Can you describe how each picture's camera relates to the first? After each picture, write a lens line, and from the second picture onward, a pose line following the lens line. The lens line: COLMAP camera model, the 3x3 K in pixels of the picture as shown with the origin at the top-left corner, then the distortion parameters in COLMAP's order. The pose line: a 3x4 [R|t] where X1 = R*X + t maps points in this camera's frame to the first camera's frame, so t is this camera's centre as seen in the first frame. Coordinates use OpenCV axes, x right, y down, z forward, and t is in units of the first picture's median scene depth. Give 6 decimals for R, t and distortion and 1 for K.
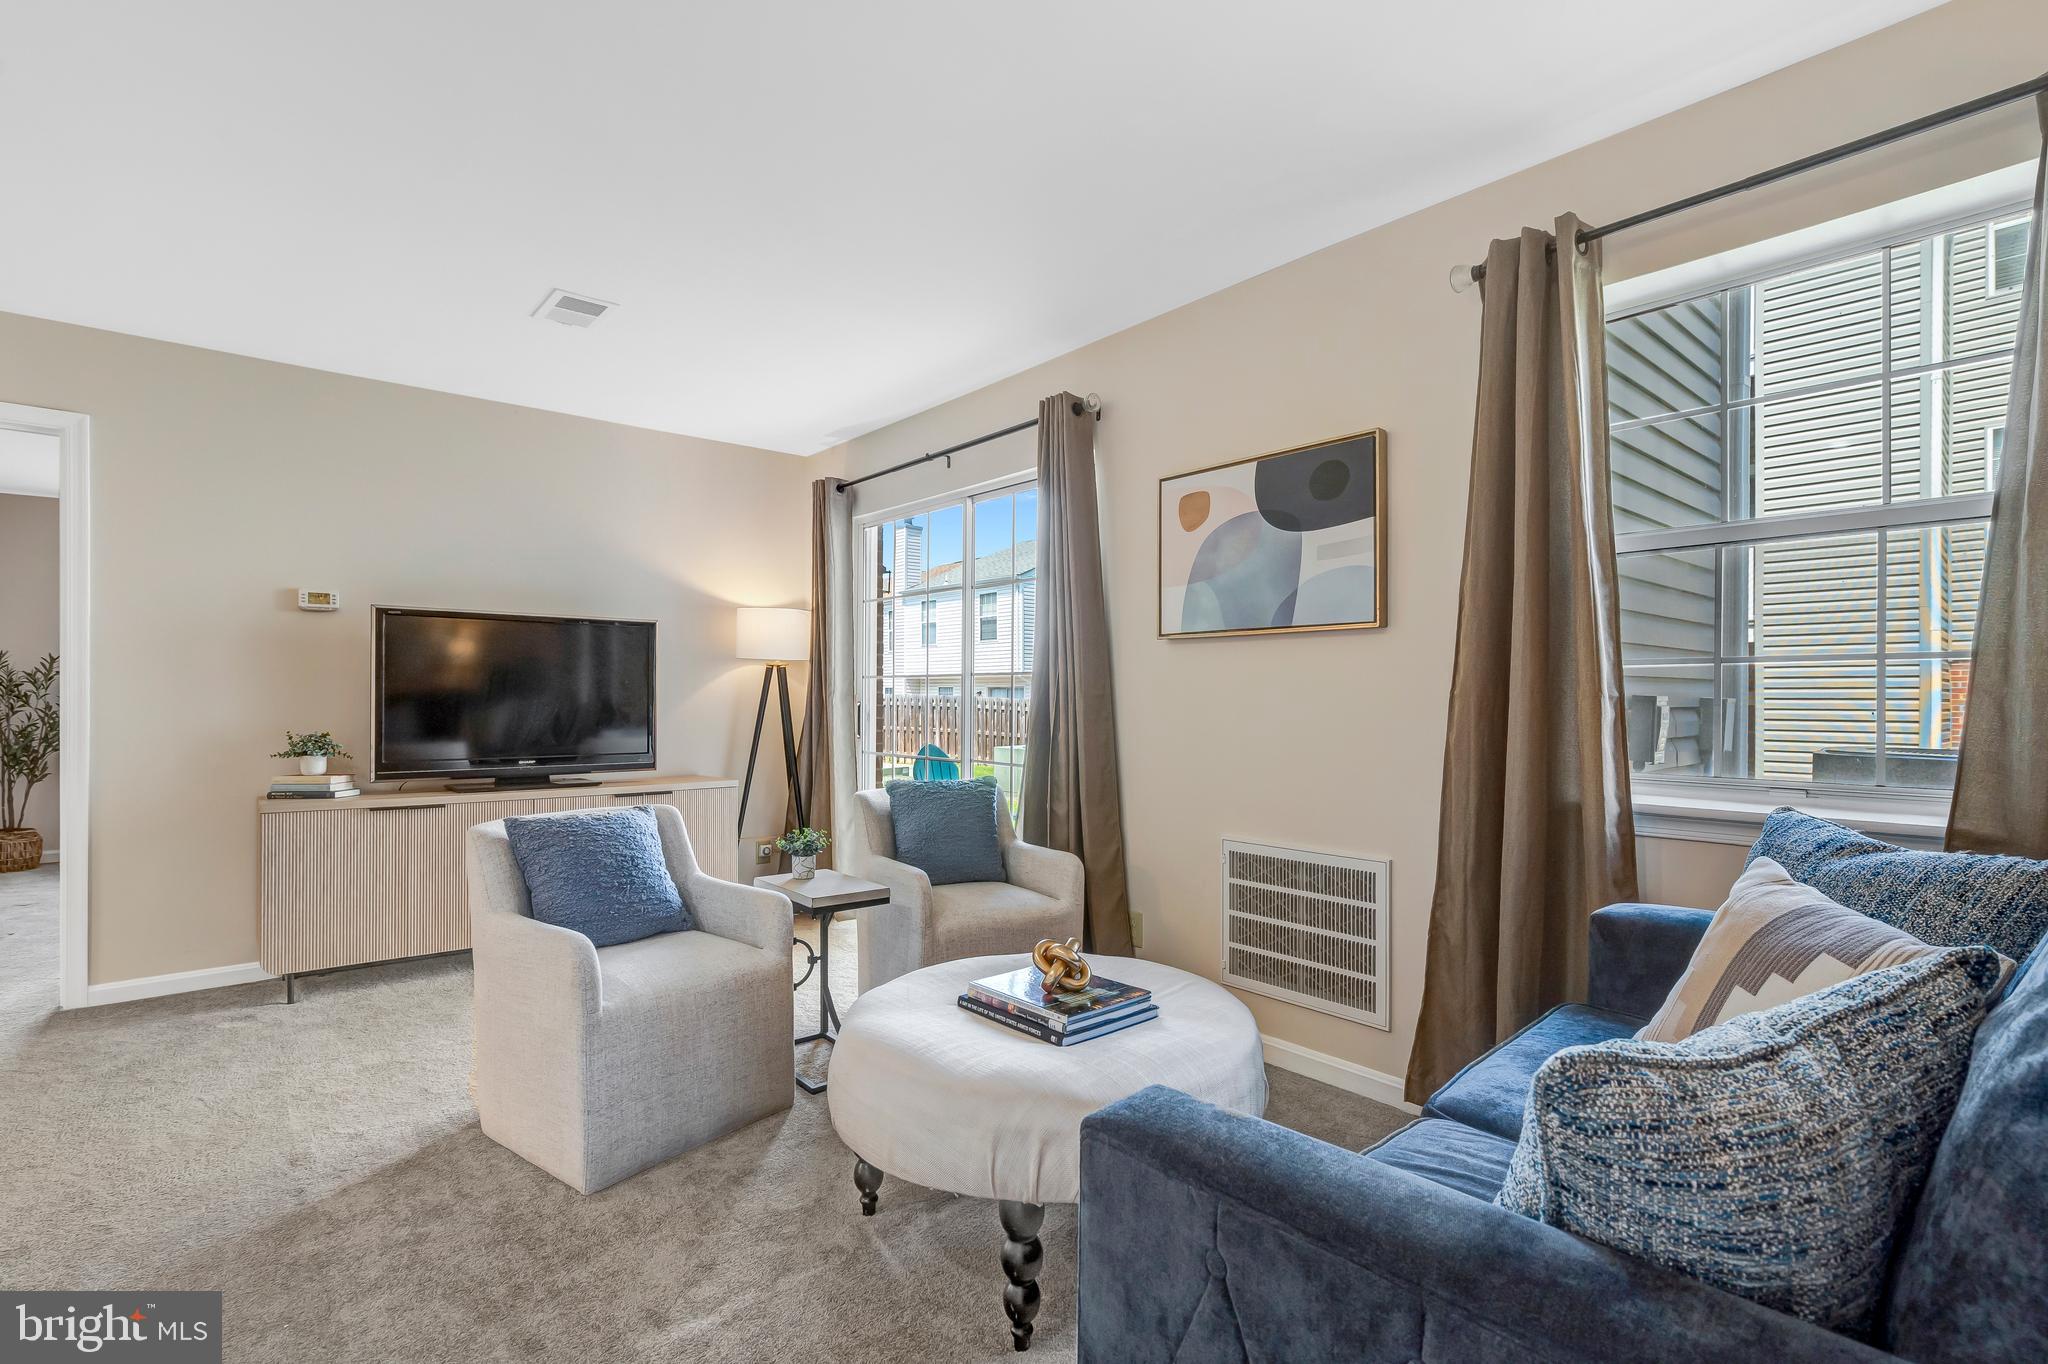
lens RADIAL K [[962.3, 0, 1020.8], [0, 962.3, 677.9], [0, 0, 1]] dist [-0.003511, 0.000134]
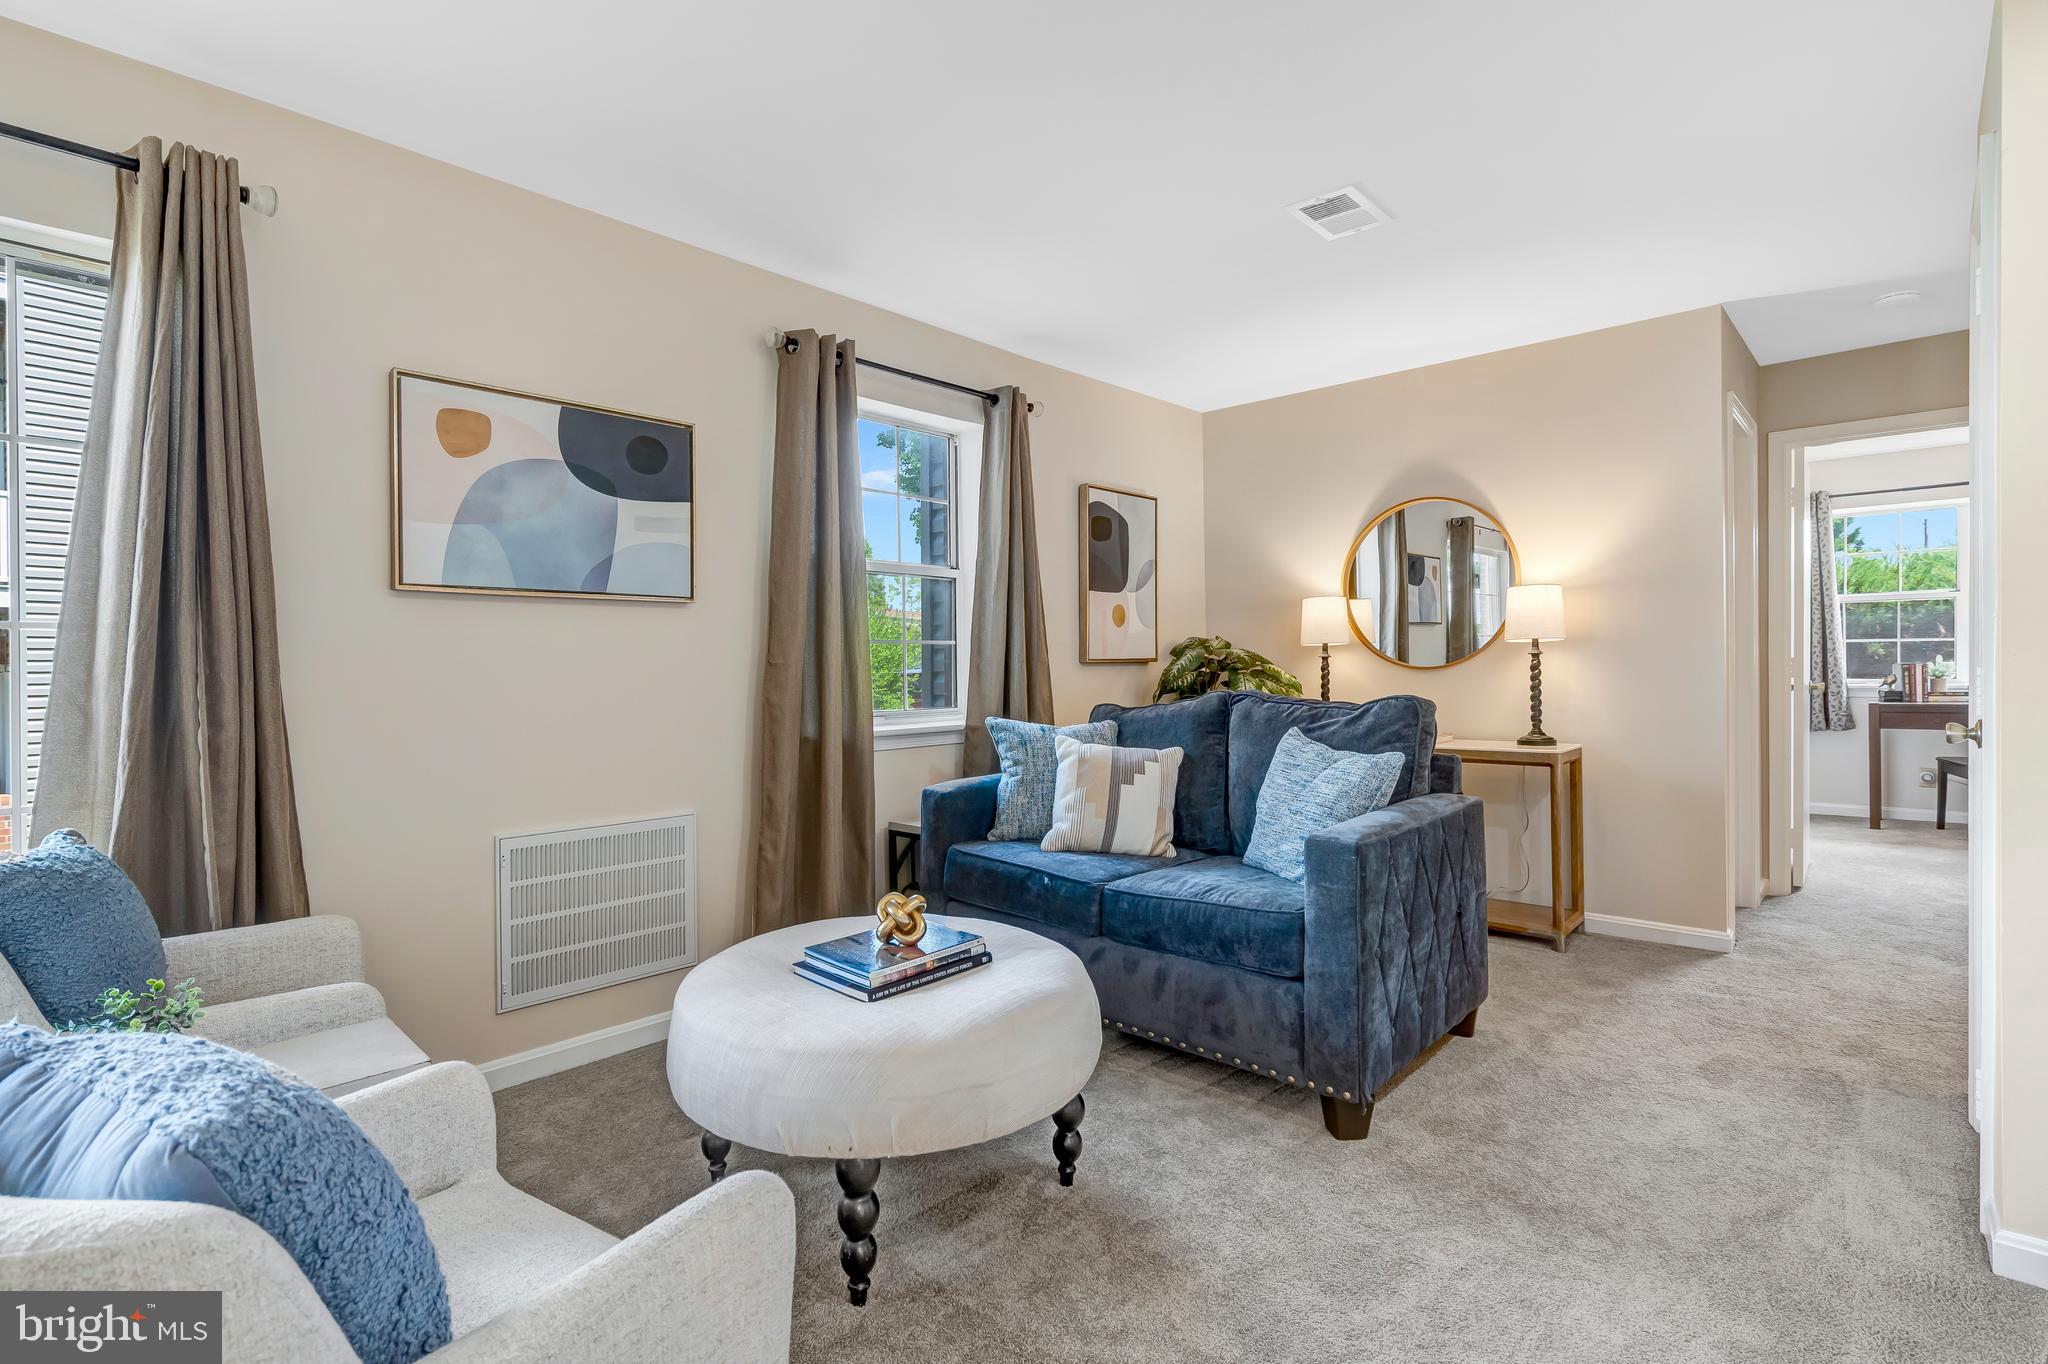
lens RADIAL K [[961.4, 0, 1003.1], [0, 961.4, 669.5], [0, 0, 1]] dist [-0.003746, -0.000346]
pose [[-0.086603, -0.005692, 0.996227, -0.647758], [-0.007513, 0.999959, 0.005060, 0.013361], [-0.996215, -0.007047, -0.086642, 0.626923]]
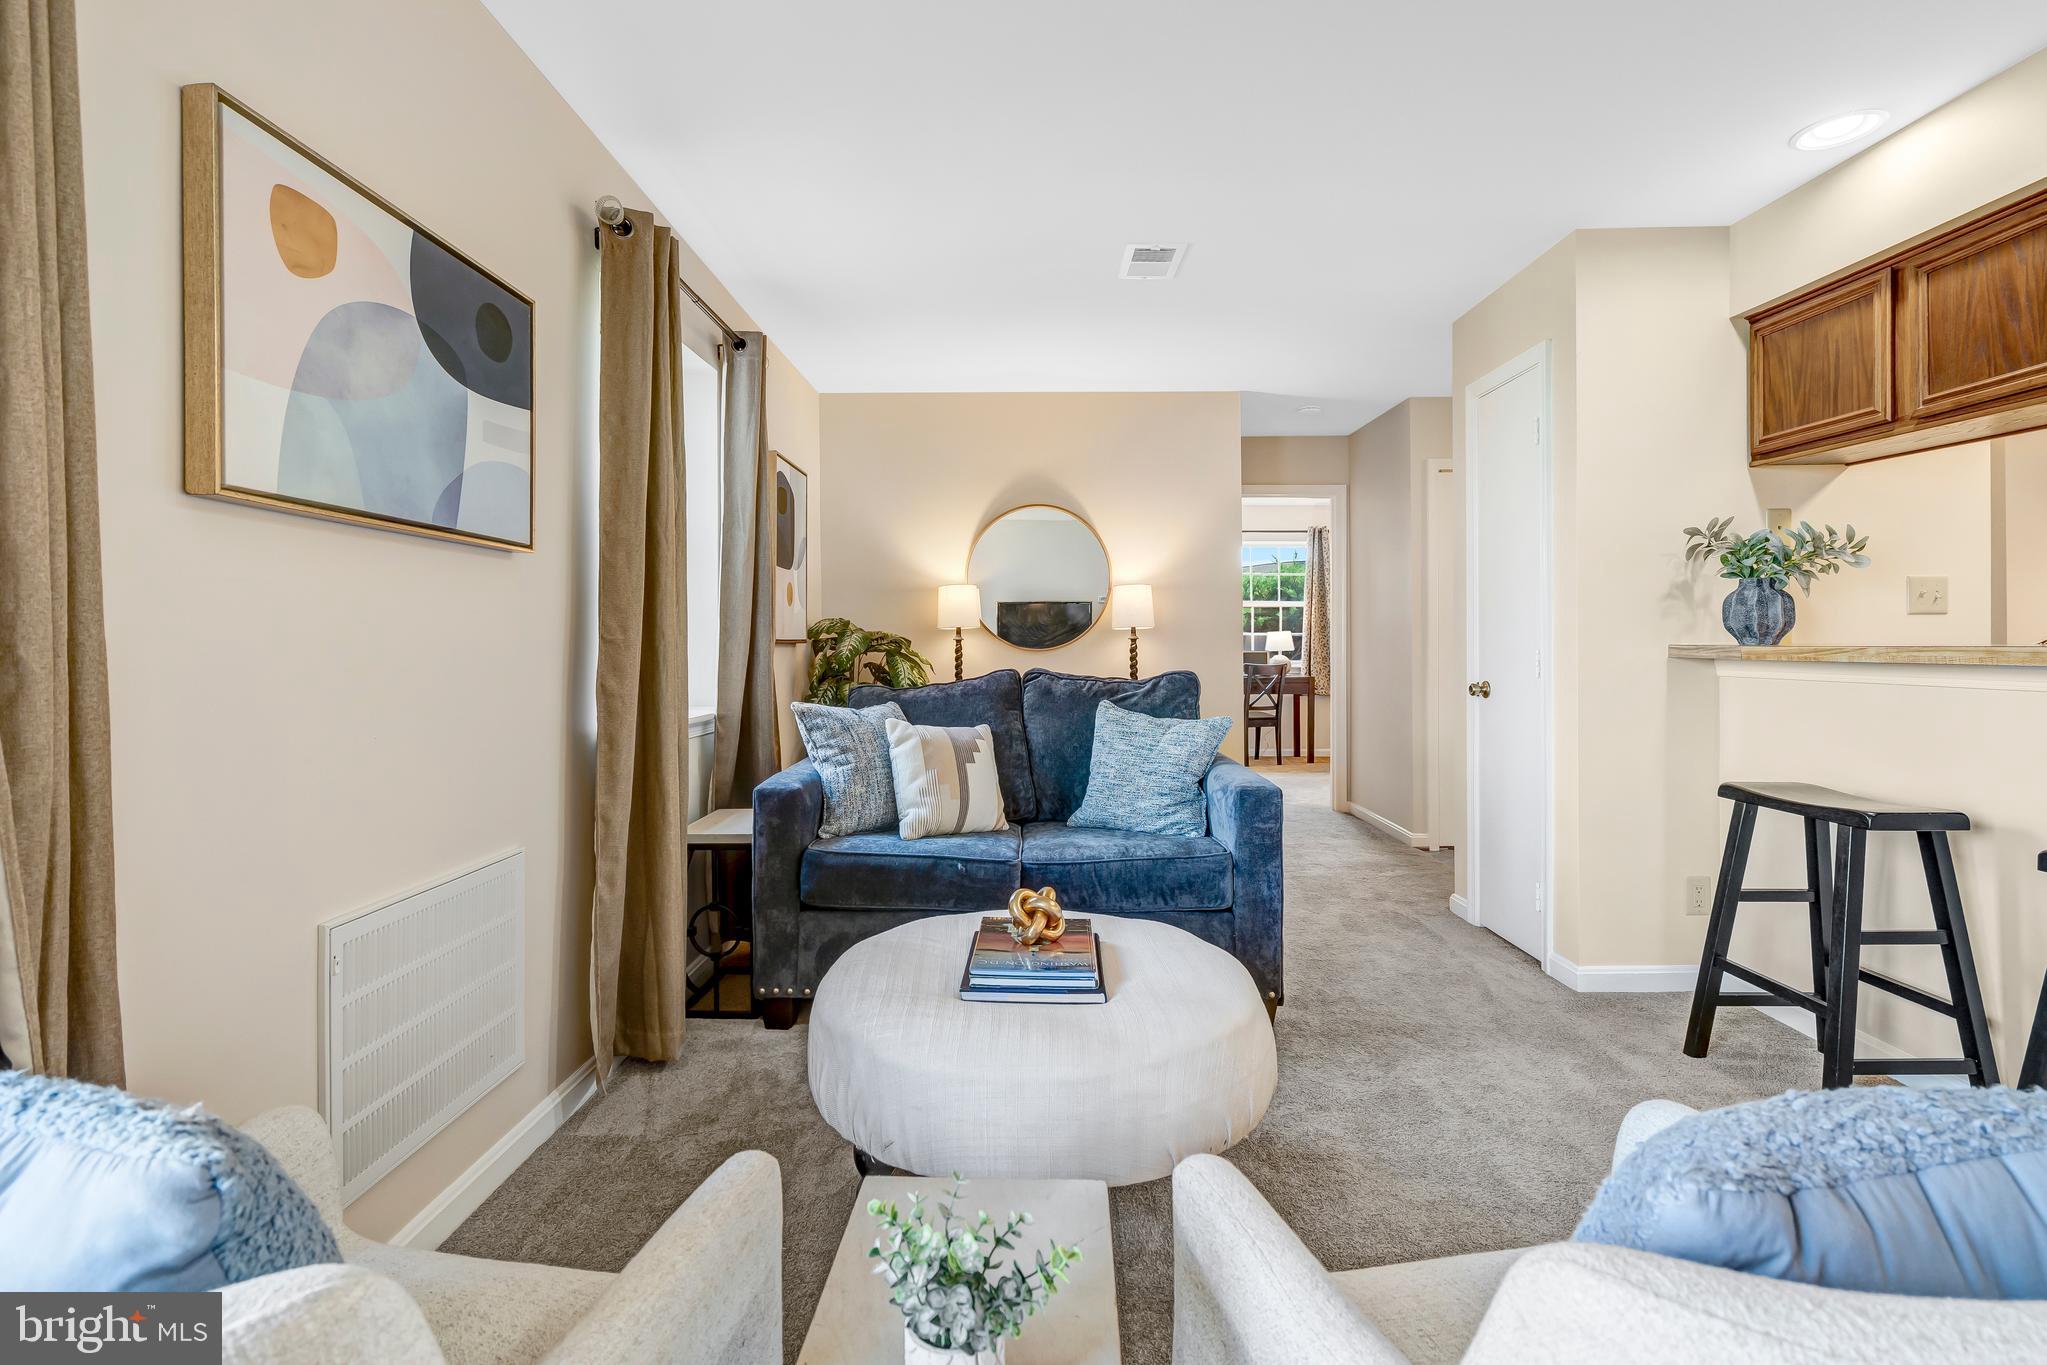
lens RADIAL K [[951.8, 0, 1018.5], [0, 951.8, 645.5], [0, 0, 1]] dist [-0.001083, -0.000253]
pose [[-0.740586, 0.001721, 0.671959, -0.377387], [-0.008496, 0.999893, -0.011924, 0.024649], [-0.671908, -0.014540, -0.740492, 1.108022]]
